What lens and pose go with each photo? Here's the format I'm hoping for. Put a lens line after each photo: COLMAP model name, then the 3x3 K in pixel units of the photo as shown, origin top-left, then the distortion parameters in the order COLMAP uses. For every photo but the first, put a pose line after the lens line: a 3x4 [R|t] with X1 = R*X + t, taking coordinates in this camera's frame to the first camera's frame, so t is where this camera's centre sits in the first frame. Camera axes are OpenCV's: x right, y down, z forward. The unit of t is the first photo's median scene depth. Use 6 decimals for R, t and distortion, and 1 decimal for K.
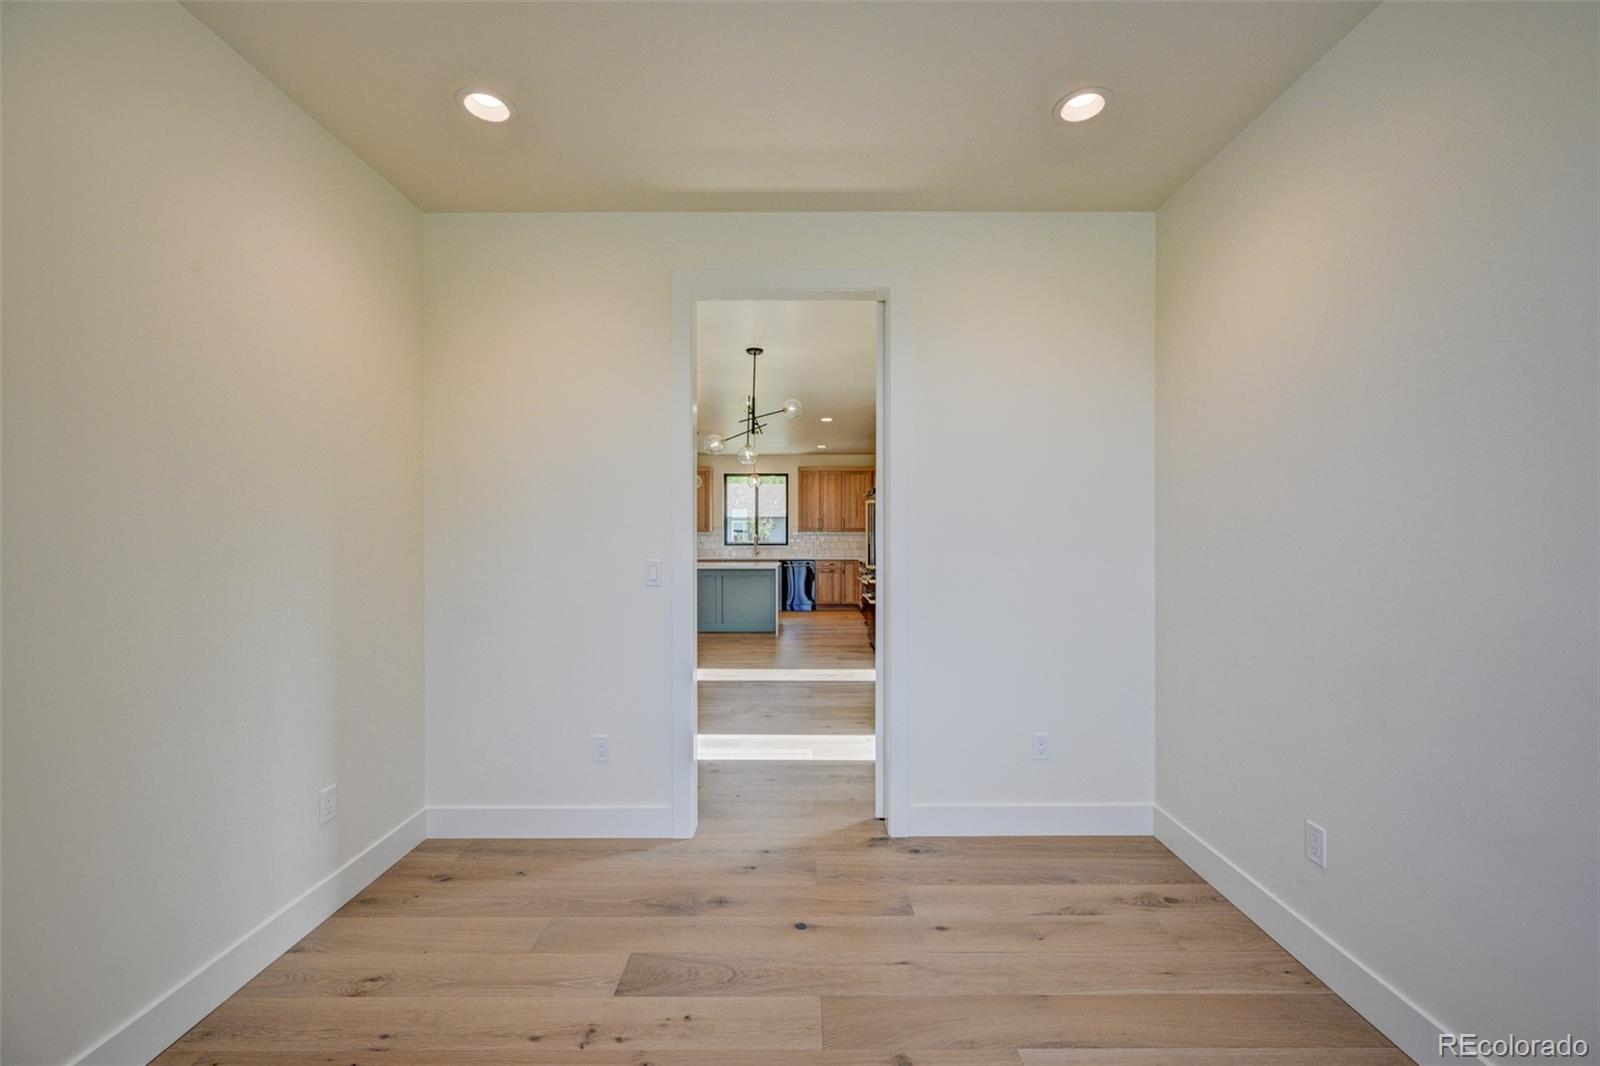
lens RADIAL K [[630.5, 0, 803.4], [0, 630.5, 534.4], [0, 0, 1]] dist [-0.001663, 0.000495]
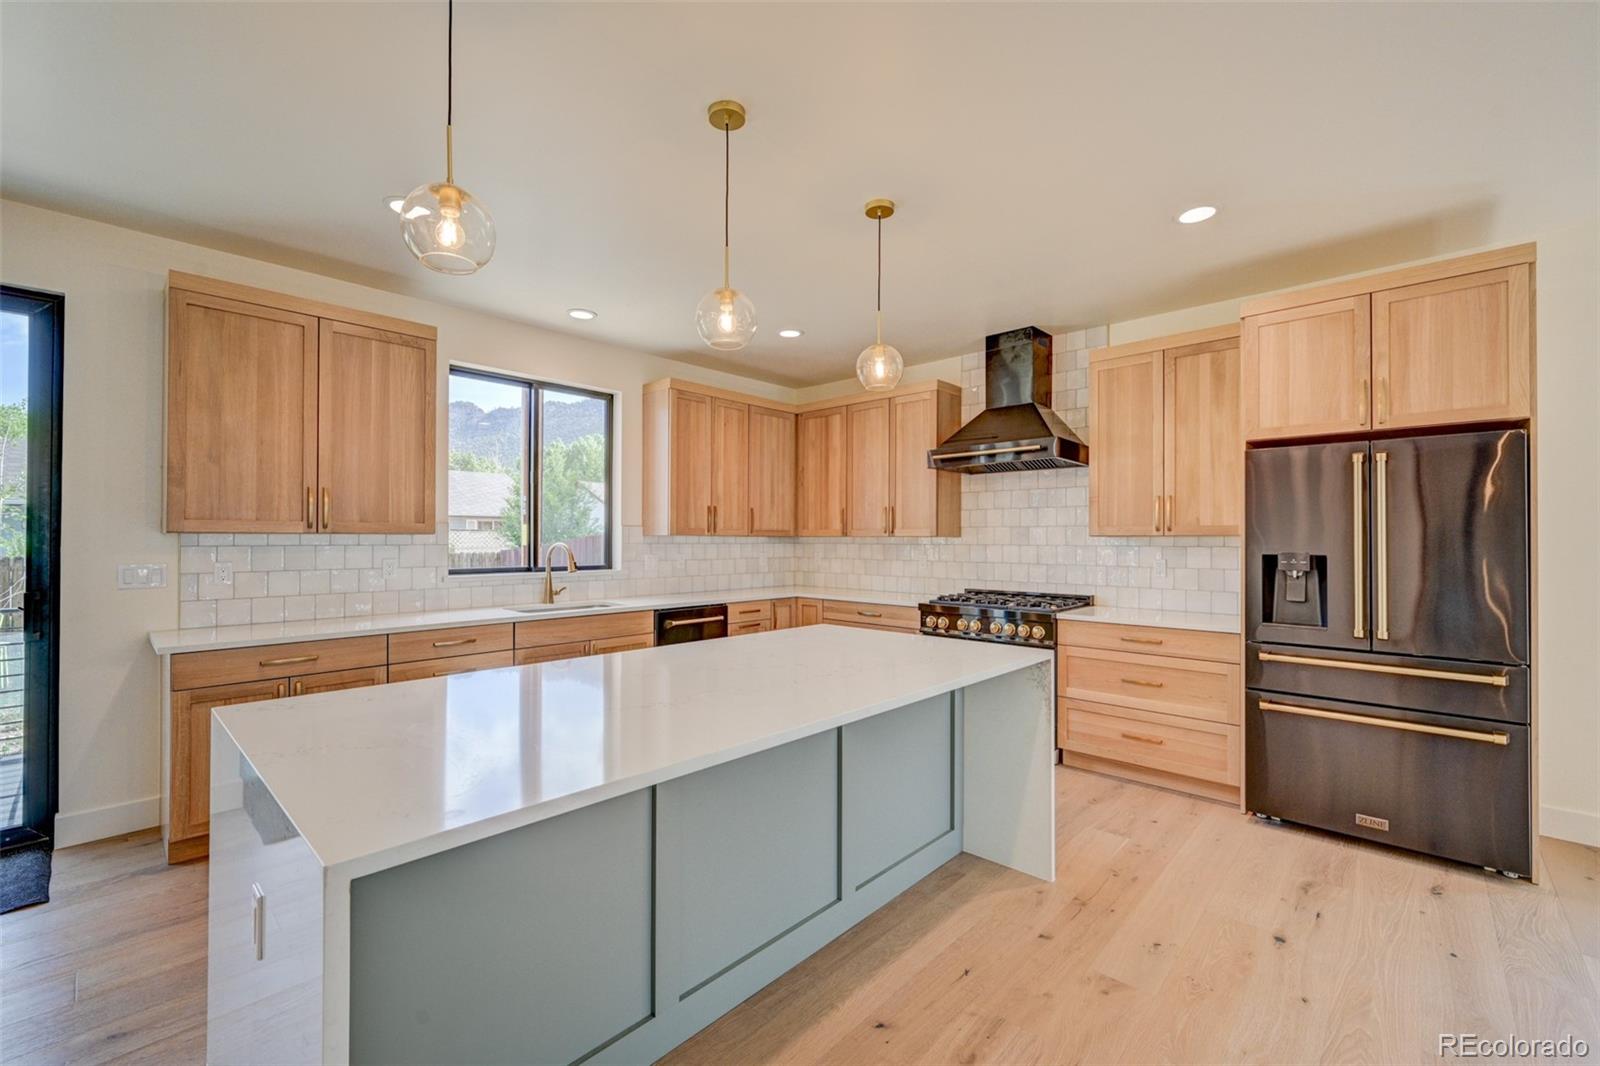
lens RADIAL K [[658.8, 0, 804.3], [0, 658.8, 534.4], [0, 0, 1]] dist [-0.001039, 0.000878]
pose [[0.678716, 0.007785, 0.734359, -0.264354], [-0.002375, 0.999962, -0.008406, -0.001975], [-0.734397, 0.003961, 0.678709, 0.644424]]
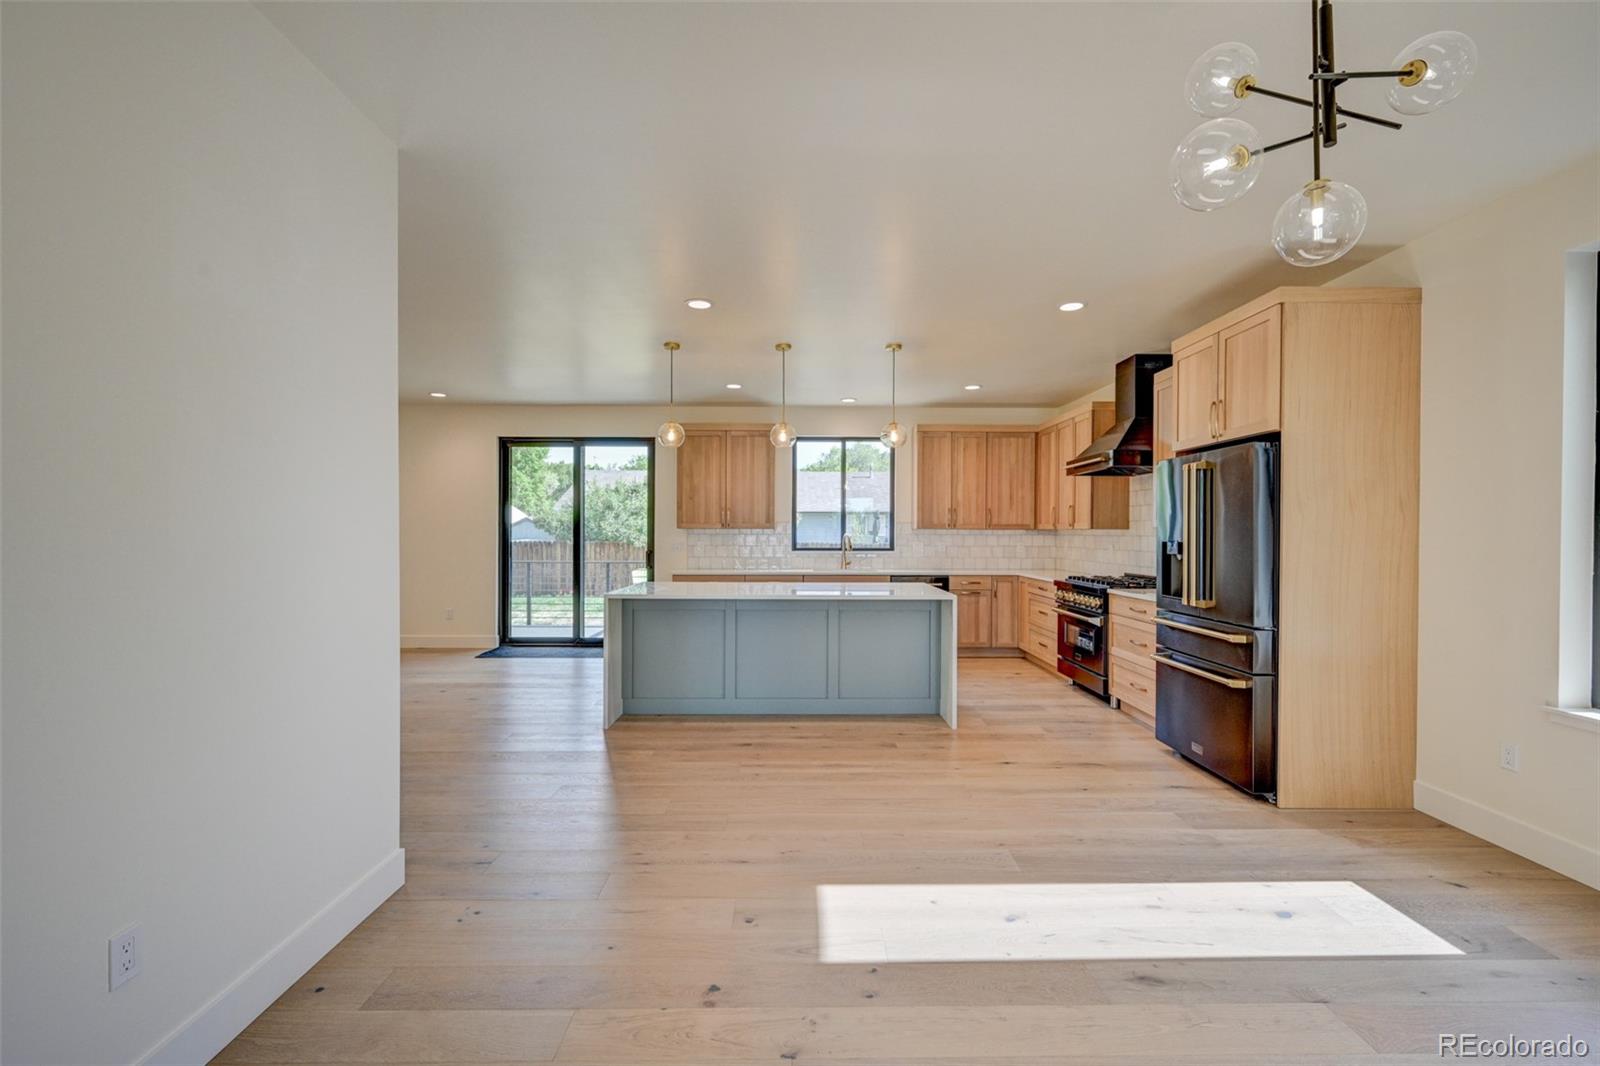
lens RADIAL K [[694.4, 0, 800.0], [0, 694.4, 533.0], [0, 0, 1]] dist [-0.013906, -0.000011]
pose [[0.999946, 0.003964, 0.009634, -0.130234], [-0.003967, 0.999992, 0.000309, -0.000415], [-0.009633, -0.000348, 0.999954, 0.316804]]
